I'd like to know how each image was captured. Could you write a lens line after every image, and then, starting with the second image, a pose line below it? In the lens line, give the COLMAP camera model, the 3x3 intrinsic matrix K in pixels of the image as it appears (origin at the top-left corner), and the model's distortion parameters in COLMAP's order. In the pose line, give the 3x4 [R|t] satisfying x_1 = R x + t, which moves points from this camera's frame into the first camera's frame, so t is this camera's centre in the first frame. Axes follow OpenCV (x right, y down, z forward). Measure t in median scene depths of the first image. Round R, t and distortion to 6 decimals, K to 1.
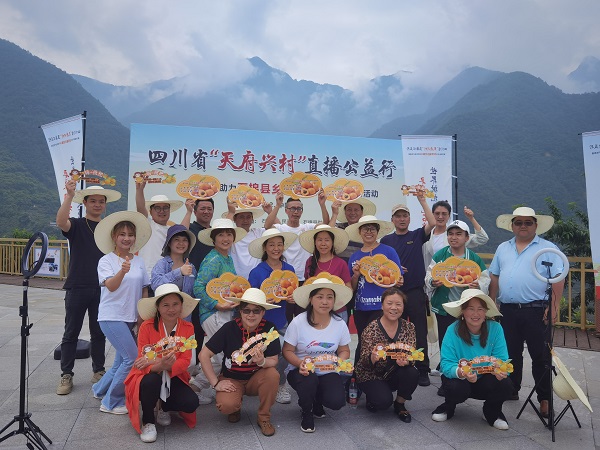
lens RADIAL K [[484.5, 0, 300.0], [0, 484.5, 225.0], [0, 0, 1]] dist [0.068235, -0.075890]
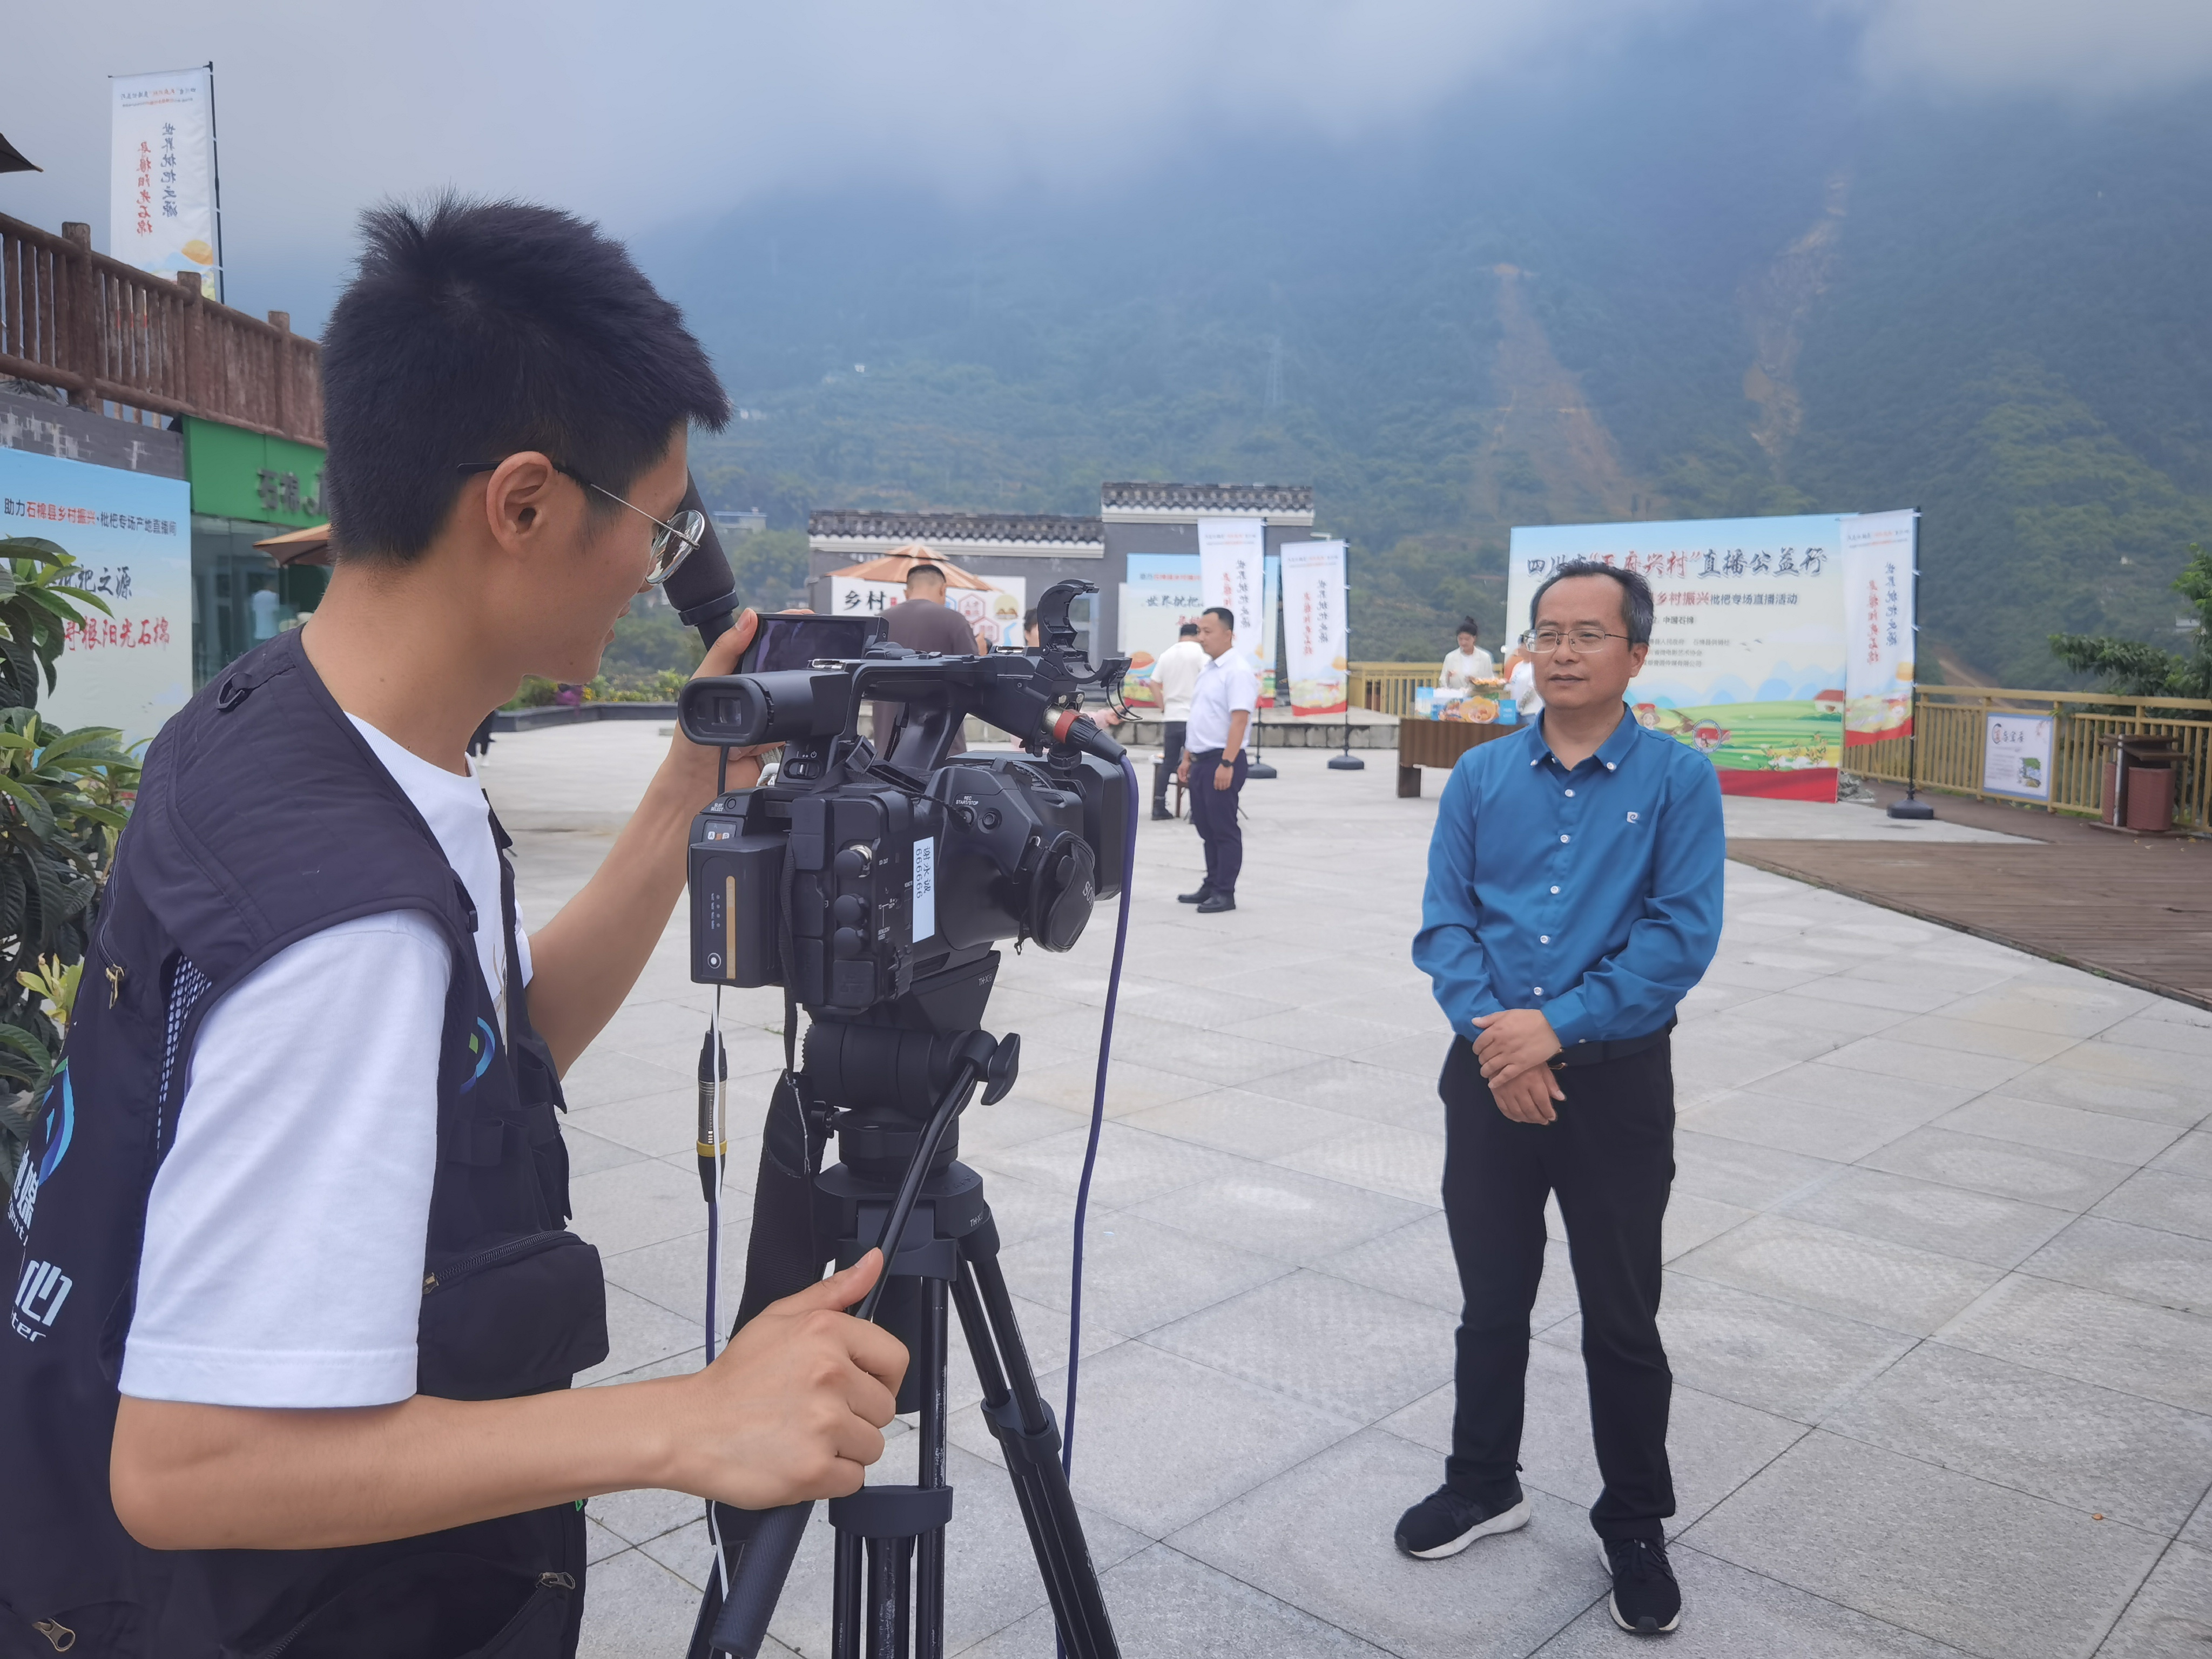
lens RADIAL K [[1854.1, 0, 1105.4], [0, 1854.1, 803.4], [0, 0, 1]] dist [0.012591, 0.002697]
pose [[0.529990, 0.060503, -0.845843, 1.959260], [0.018255, 0.996406, 0.082712, -0.010804], [0.847807, -0.059278, 0.526981, -1.285826]]
